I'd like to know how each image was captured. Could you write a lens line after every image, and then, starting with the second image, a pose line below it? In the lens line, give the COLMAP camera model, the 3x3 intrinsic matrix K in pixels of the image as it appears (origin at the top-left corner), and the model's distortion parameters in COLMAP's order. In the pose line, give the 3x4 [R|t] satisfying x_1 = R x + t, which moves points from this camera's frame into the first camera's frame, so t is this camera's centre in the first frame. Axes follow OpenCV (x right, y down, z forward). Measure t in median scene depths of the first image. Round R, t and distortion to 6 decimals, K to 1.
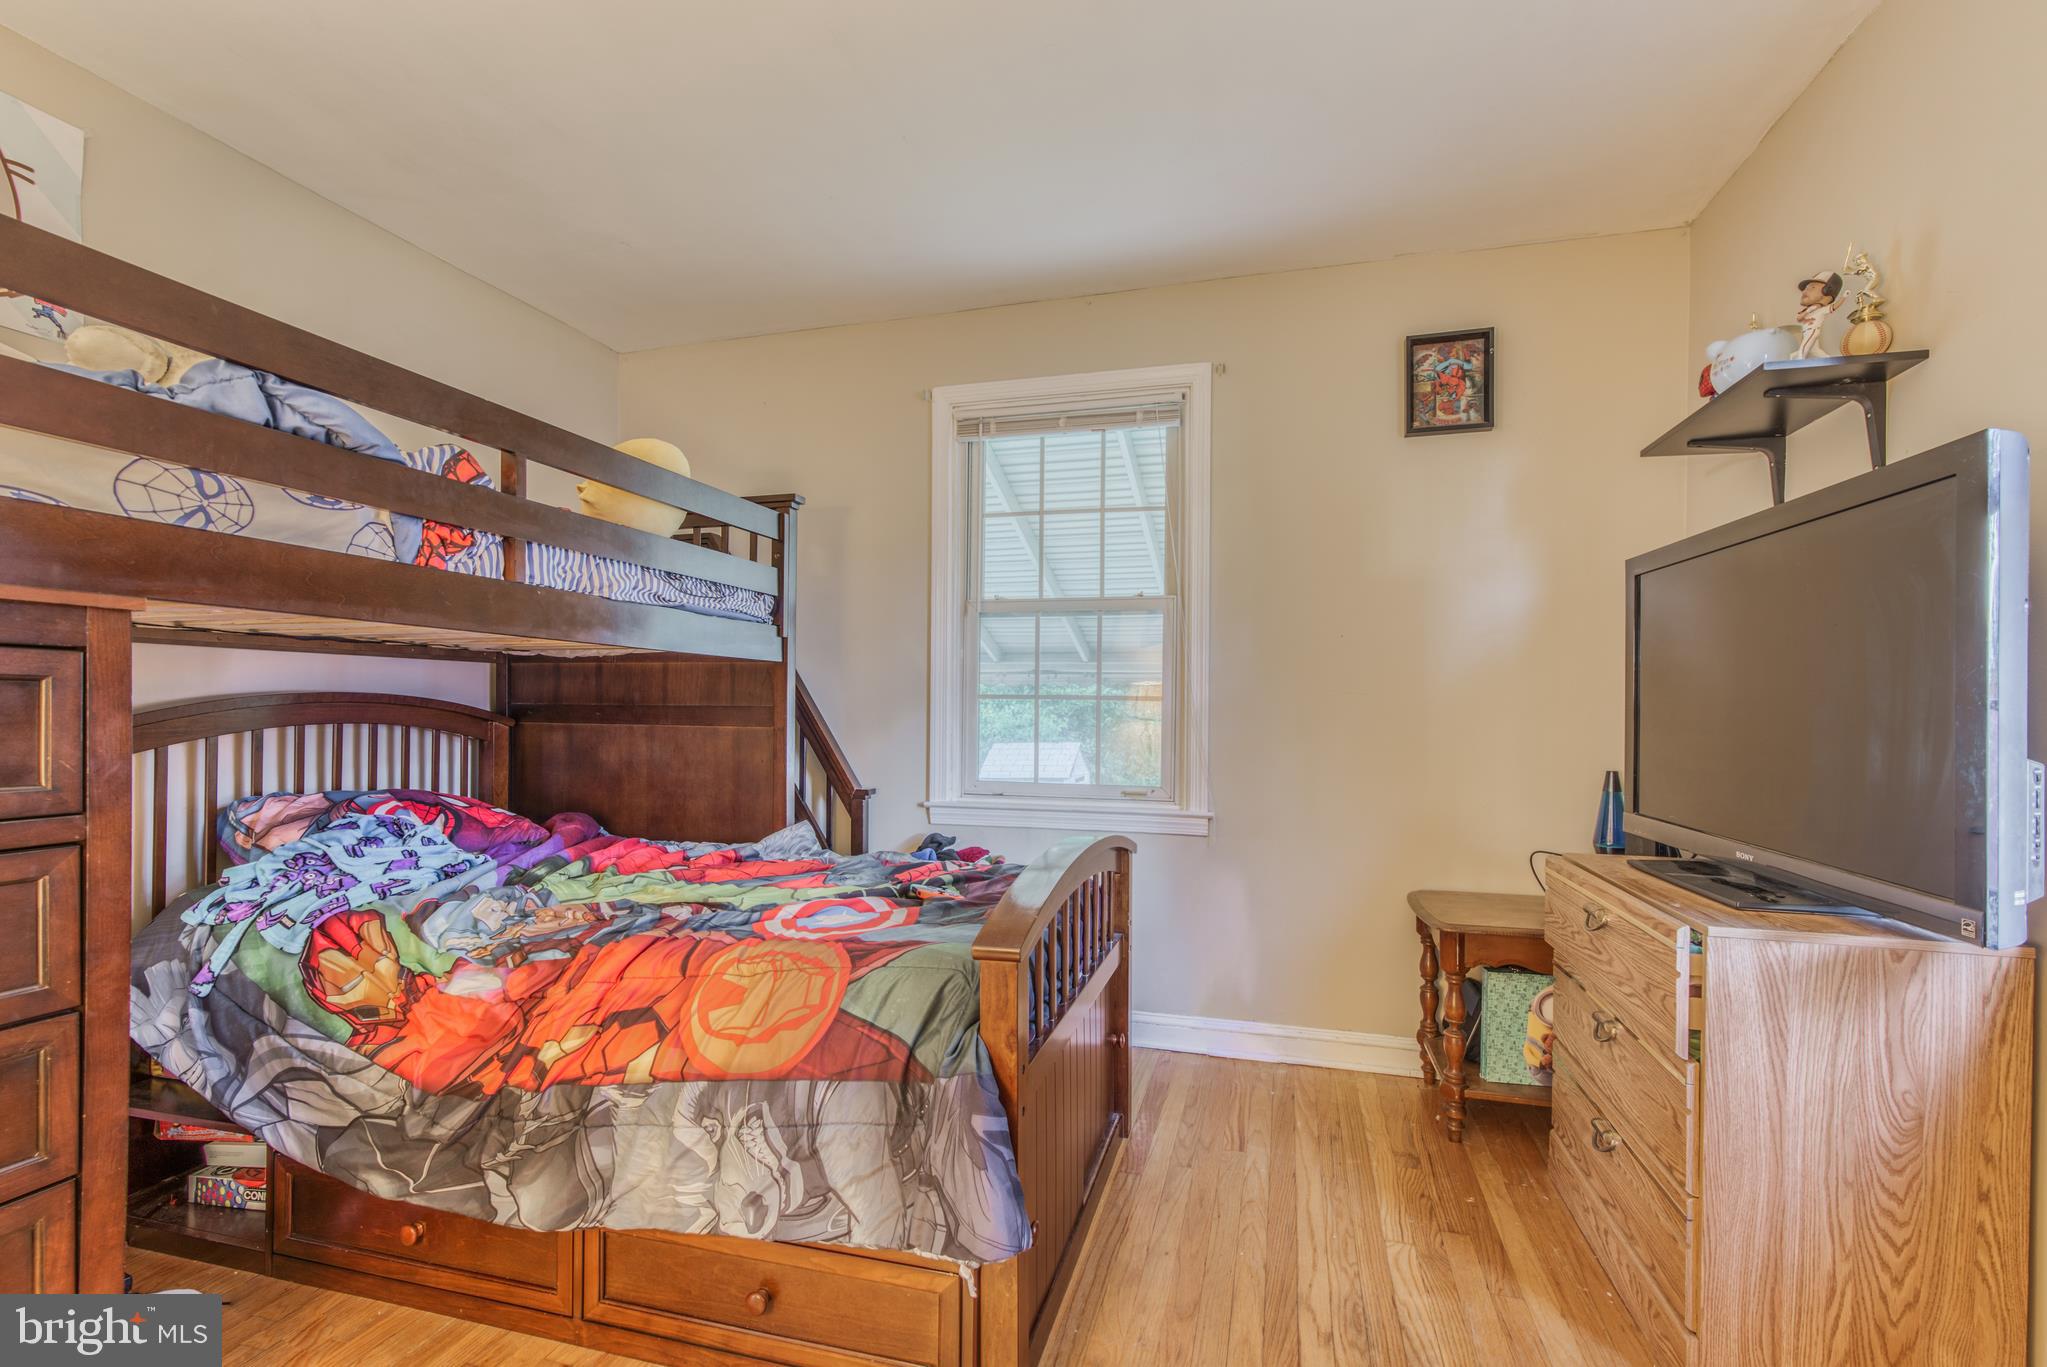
lens RADIAL K [[929.2, 0, 966.8], [0, 929.2, 720.2], [0, 0, 1]] dist [-0.014896, 0.012900]
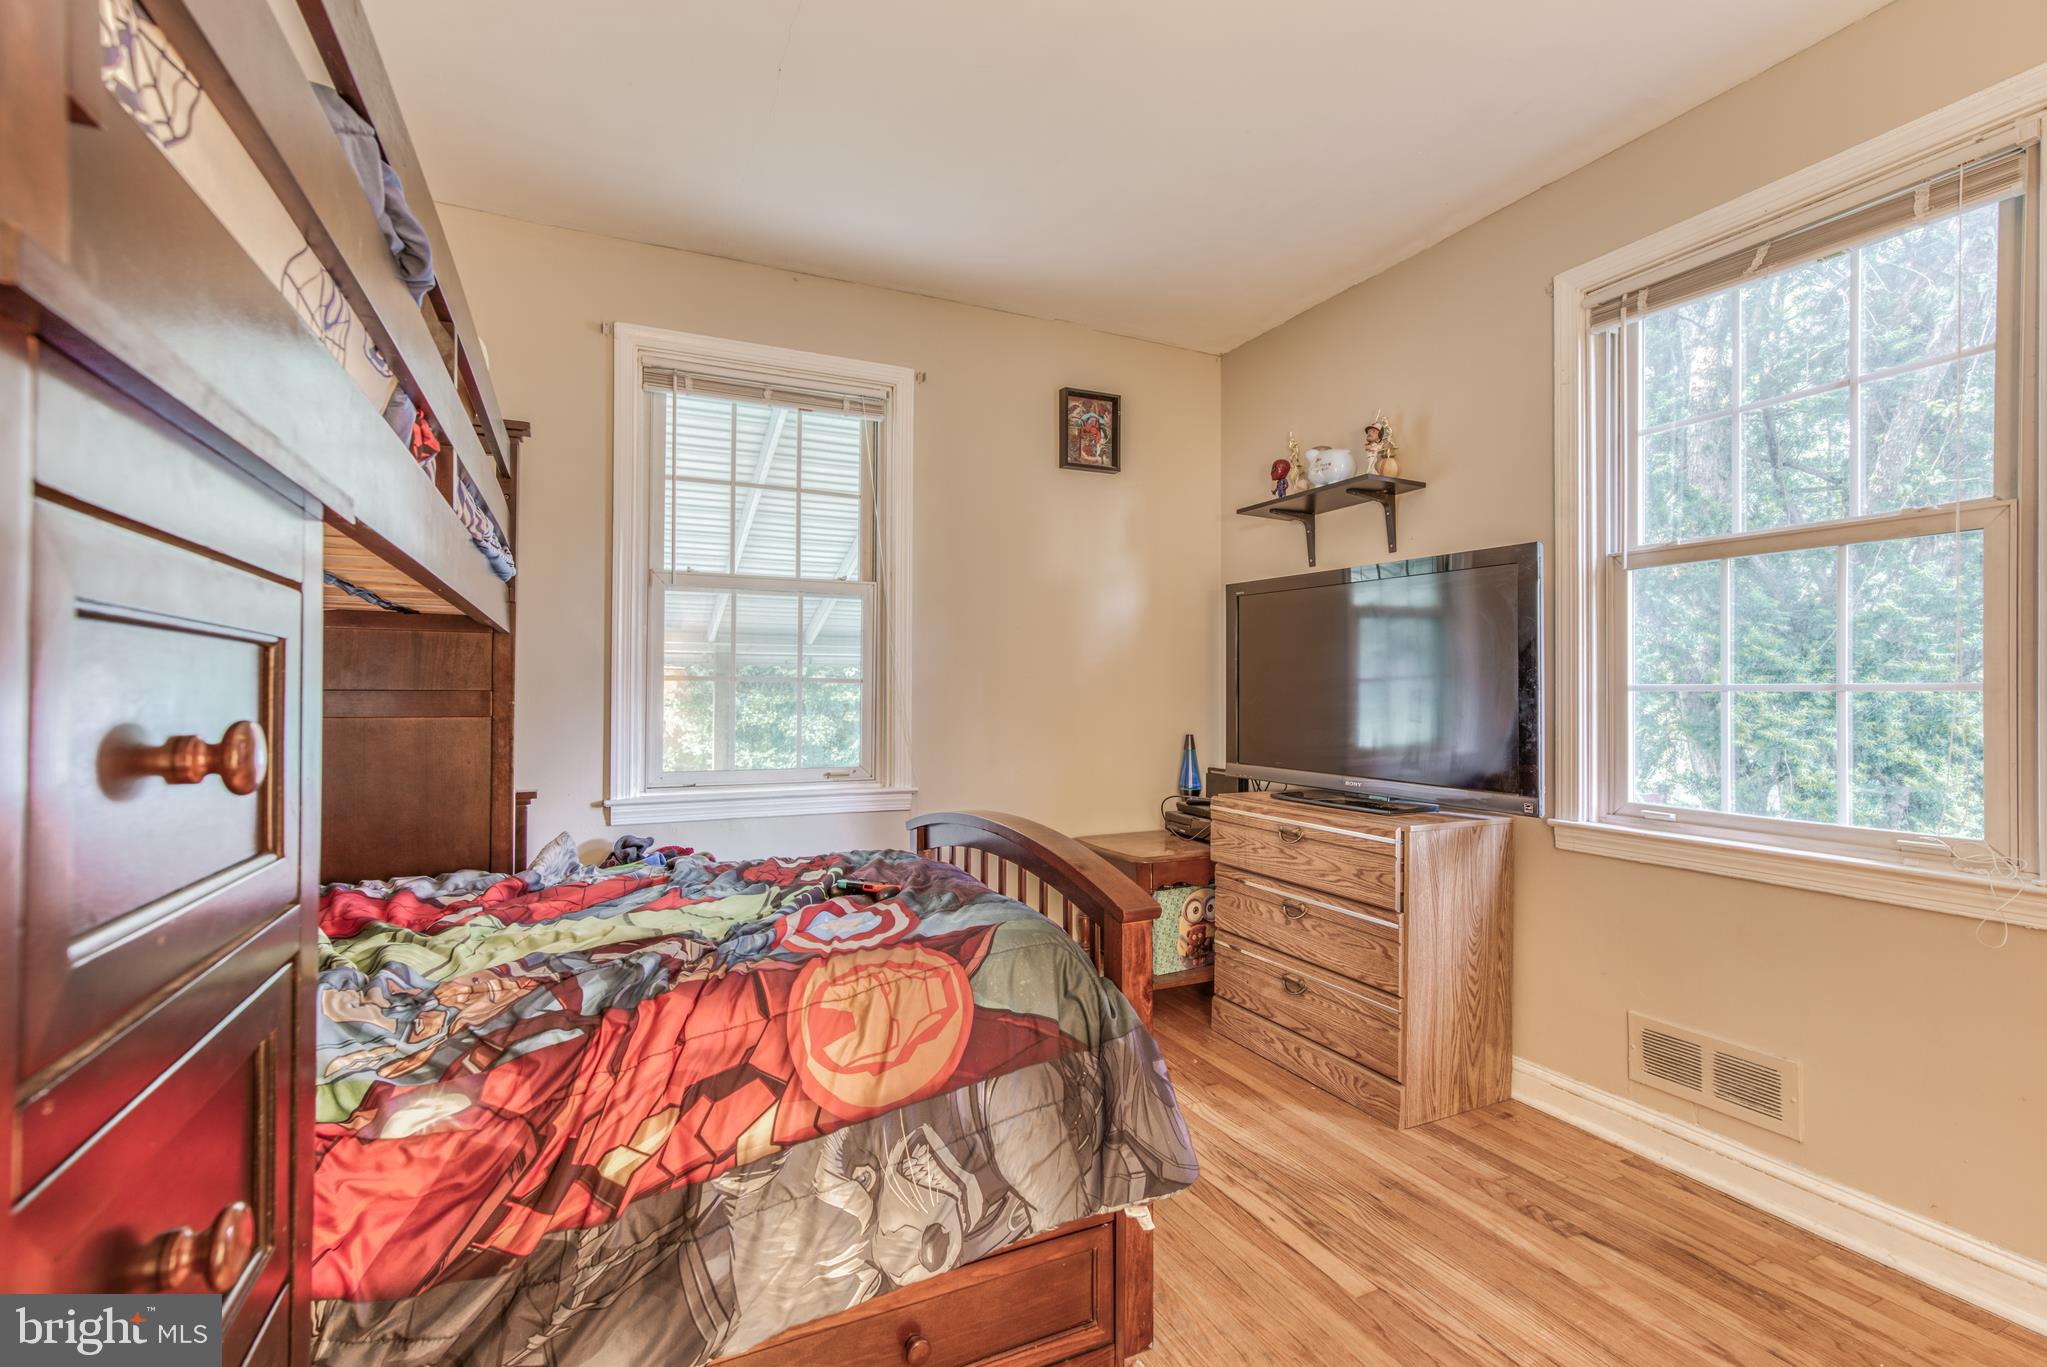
lens RADIAL K [[929.2, 0, 1018.6], [0, 929.2, 683.5], [0, 0, 1]] dist [-0.014896, 0.012900]
pose [[0.743768, -0.000112, 0.668438, -0.694994], [0.011915, 0.999843, -0.013091, -0.009319], [-0.668332, 0.017701, 0.743653, 0.229249]]
